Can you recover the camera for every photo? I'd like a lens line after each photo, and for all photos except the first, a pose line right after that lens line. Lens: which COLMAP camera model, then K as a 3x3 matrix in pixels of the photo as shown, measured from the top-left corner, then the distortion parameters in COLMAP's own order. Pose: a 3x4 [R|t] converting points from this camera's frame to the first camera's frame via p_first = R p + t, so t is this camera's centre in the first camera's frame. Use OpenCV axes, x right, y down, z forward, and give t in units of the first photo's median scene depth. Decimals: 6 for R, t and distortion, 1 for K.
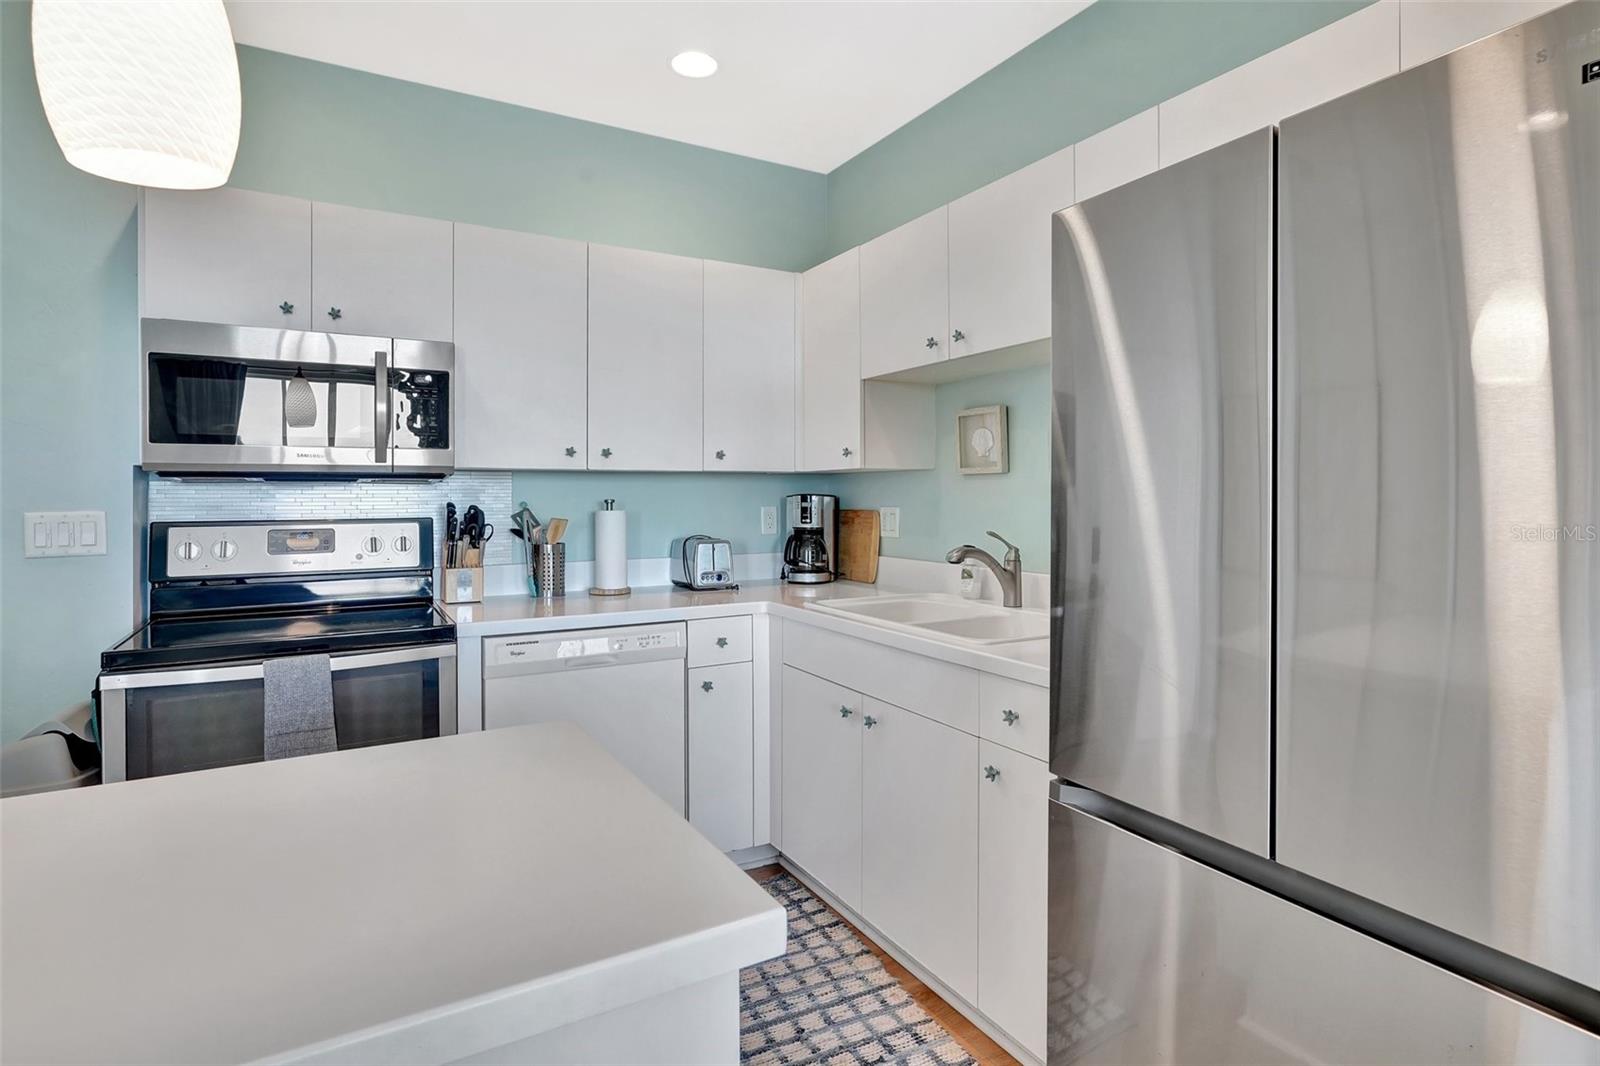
lens RADIAL K [[811.1, 0, 795.9], [0, 811.1, 489.2], [0, 0, 1]] dist [-0.000346, 0.000192]
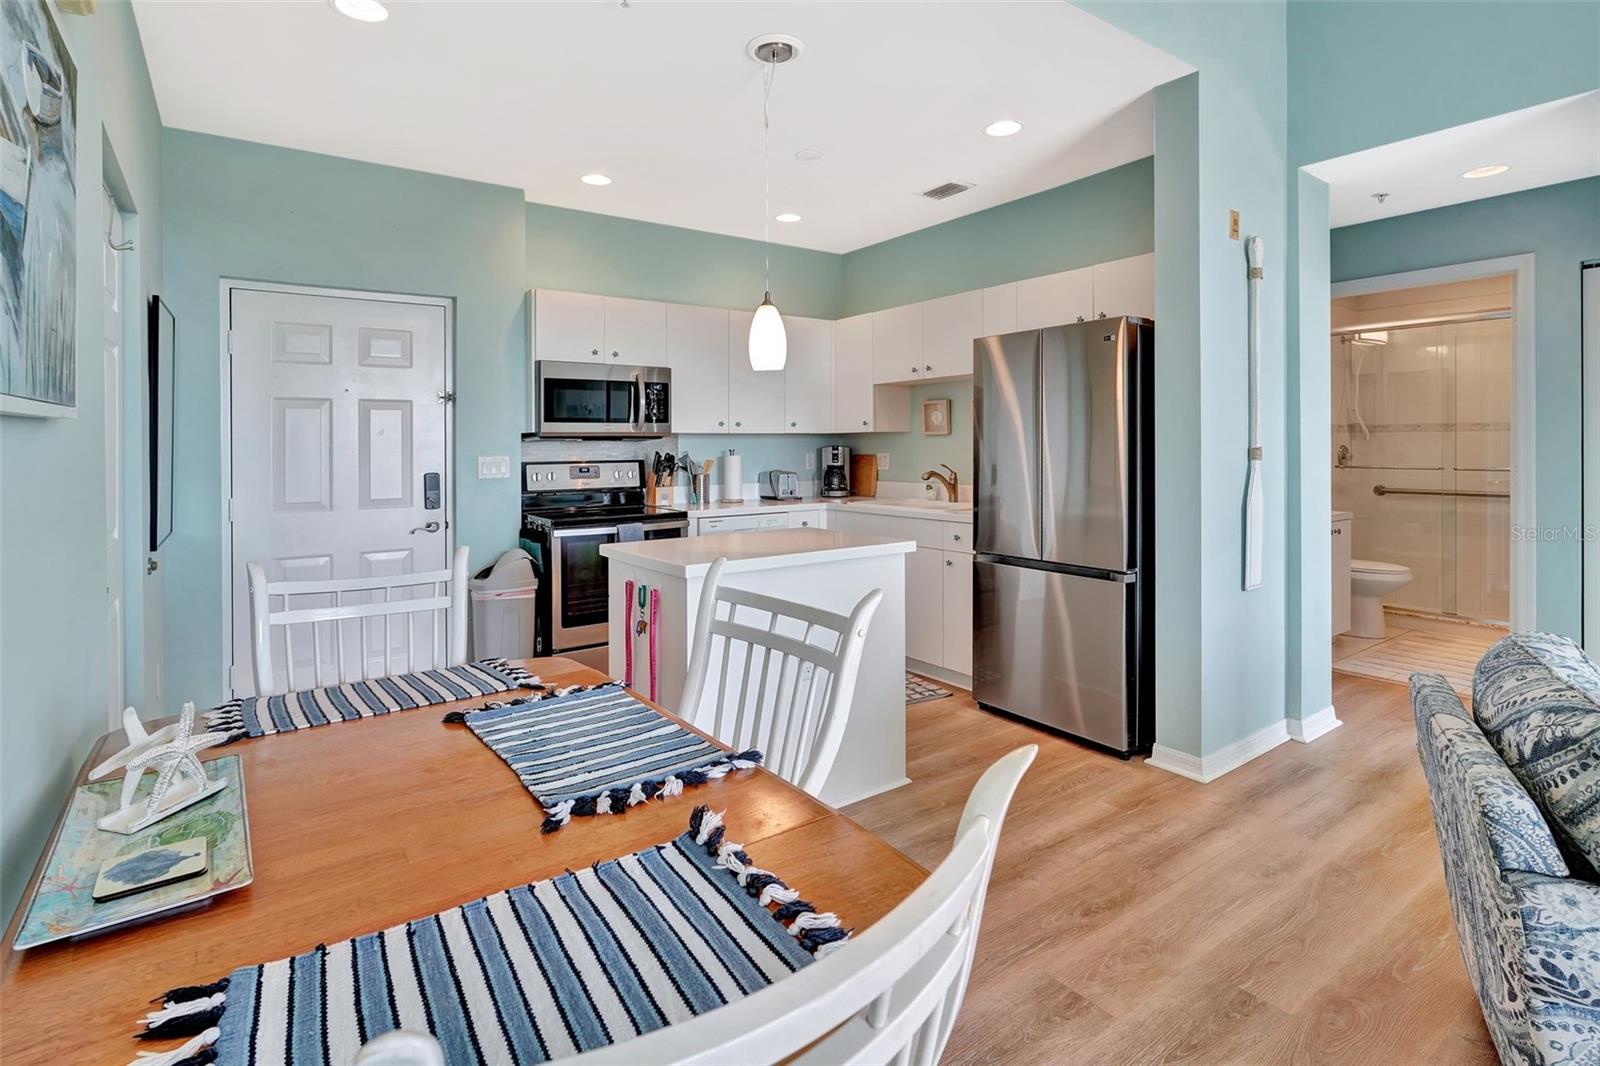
lens RADIAL K [[800.4, 0, 818.8], [0, 800.4, 440.9], [0, 0, 1]] dist [-0.000880, -0.000236]
pose [[0.992669, -0.004415, 0.120788, -0.274674], [0.004380, 0.999990, 0.000551, -0.006823], [-0.120789, -0.000018, 0.992678, -0.838252]]
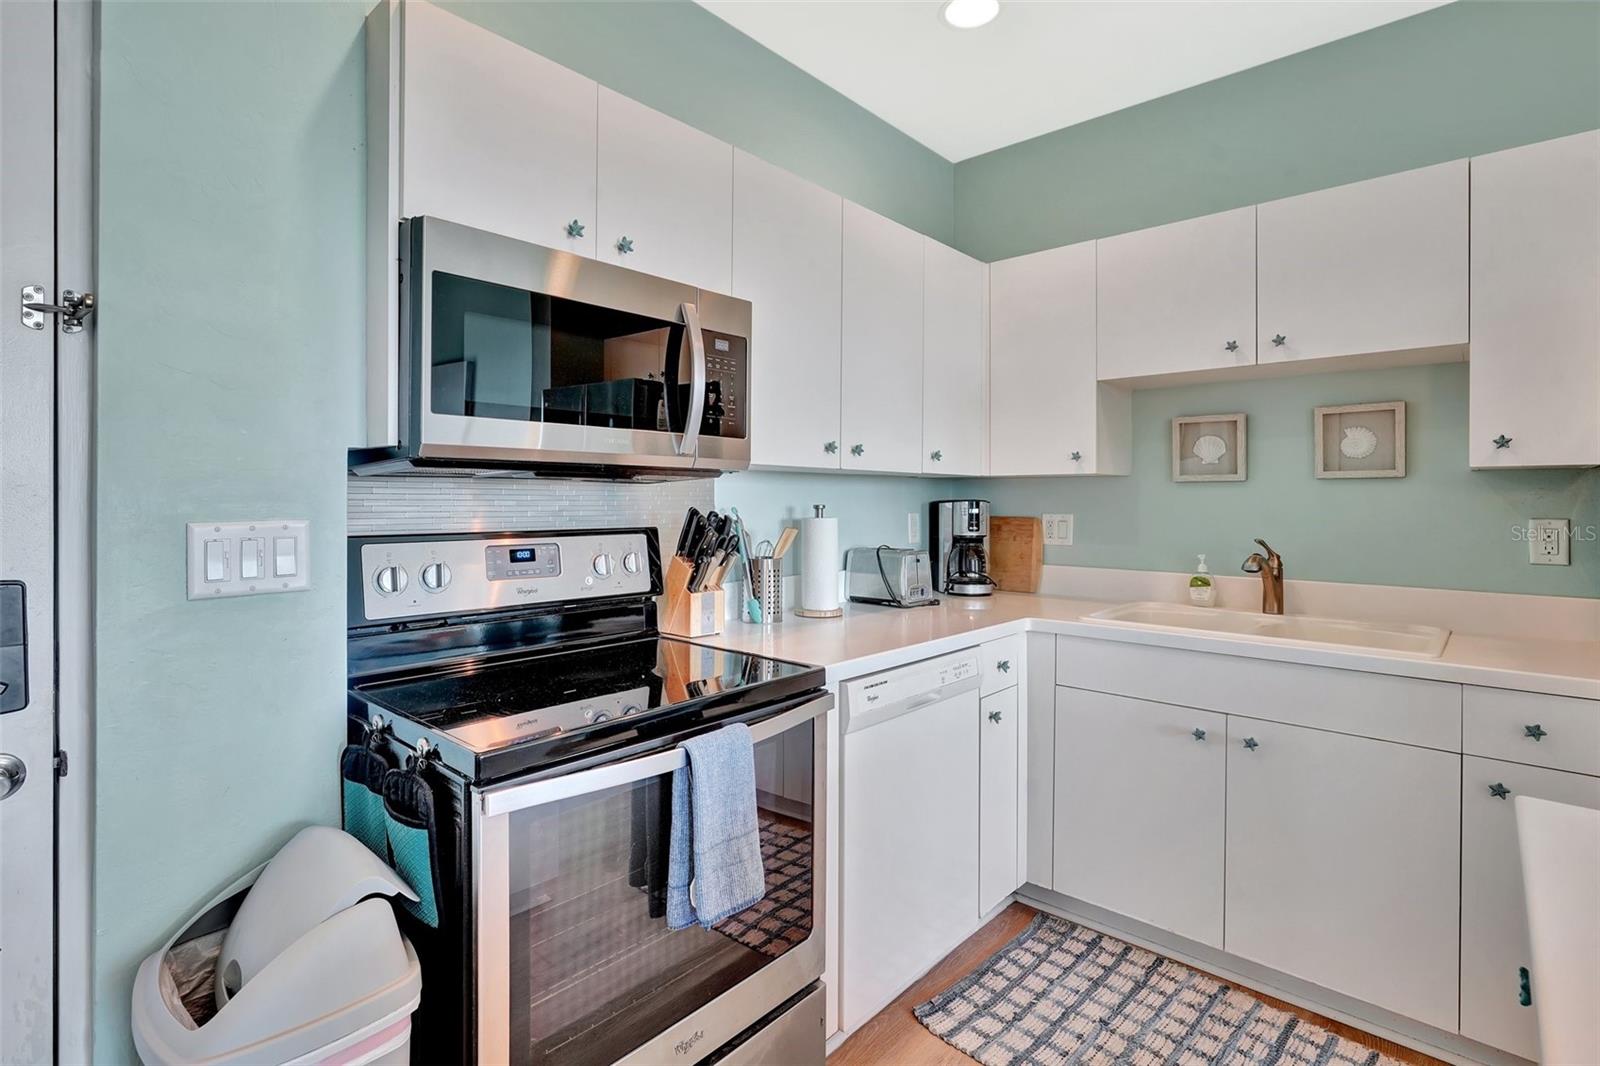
lens RADIAL K [[779.0, 0, 799.5], [0, 779.0, 499.0], [0, 0, 1]] dist [0.001004, 0.001301]
pose [[0.946815, 0.008135, 0.321677, -0.558448], [-0.010084, 0.999940, 0.004393, 0.003436], [-0.321622, -0.007403, 0.946839, 0.252876]]
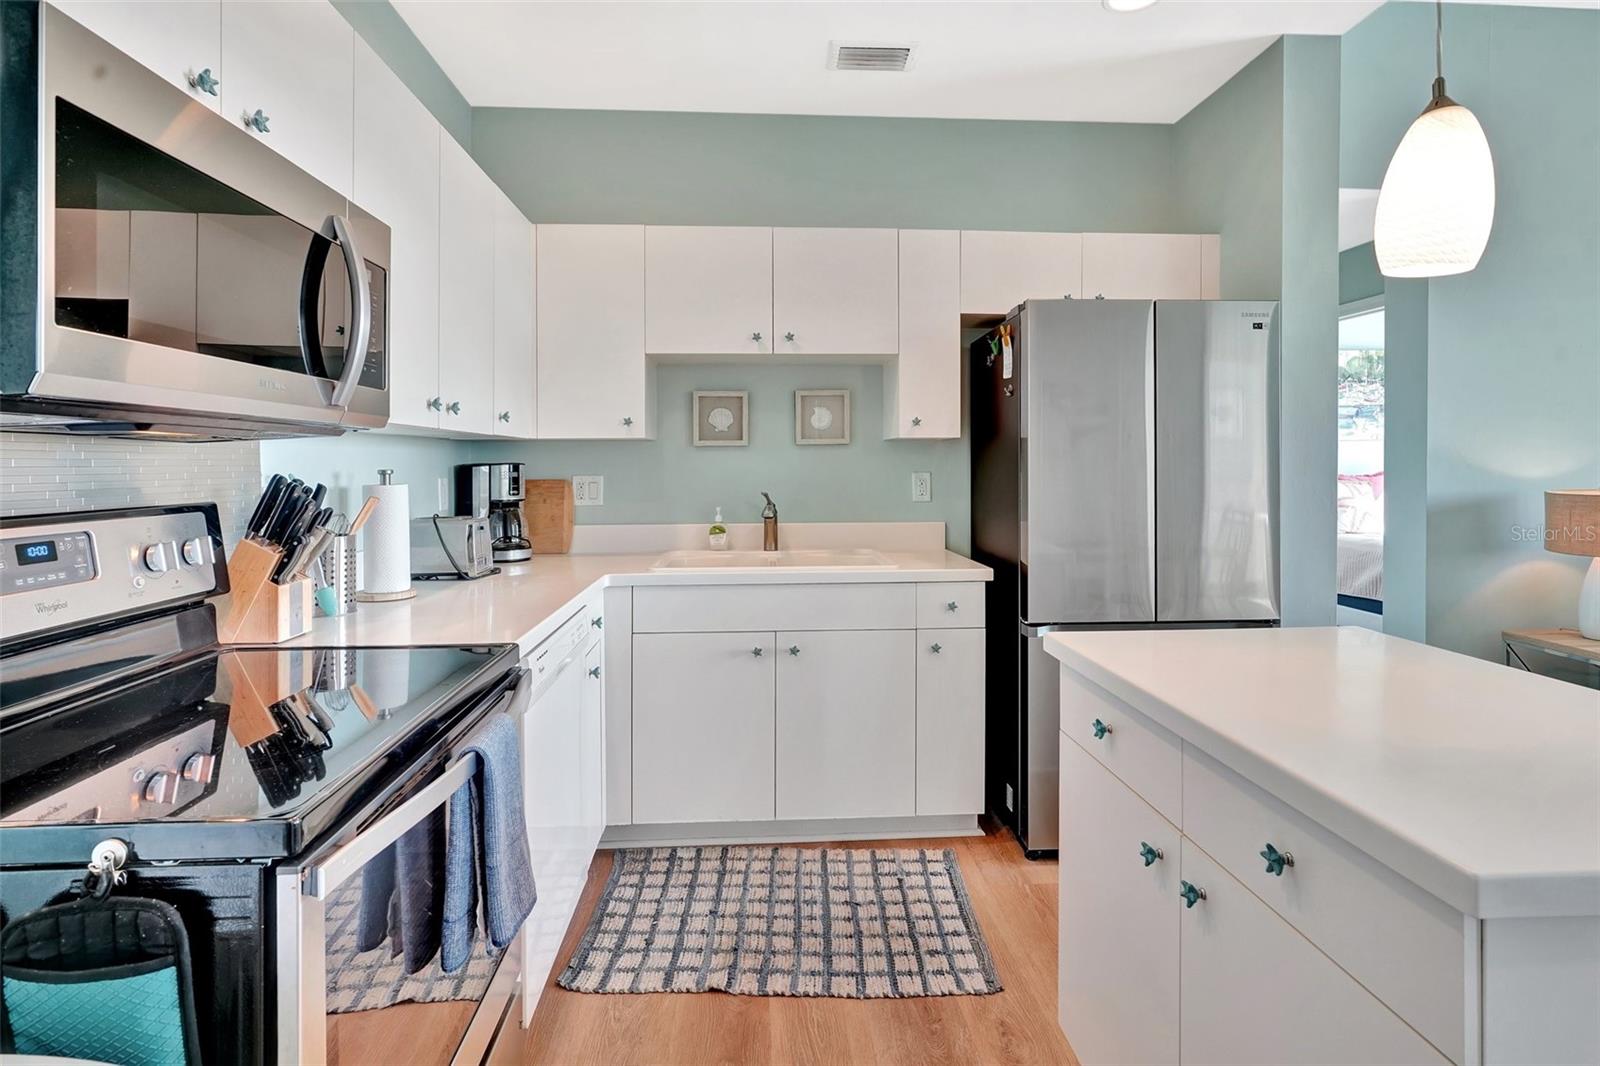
lens RADIAL K [[782.6, 0, 798.6], [0, 782.6, 465.1], [0, 0, 1]] dist [-0.001216, -0.000004]
pose [[0.436293, -0.000185, 0.899805, -0.763018], [-0.003347, 0.999993, 0.001828, 0.006662], [-0.899798, -0.003809, 0.436289, 0.391532]]
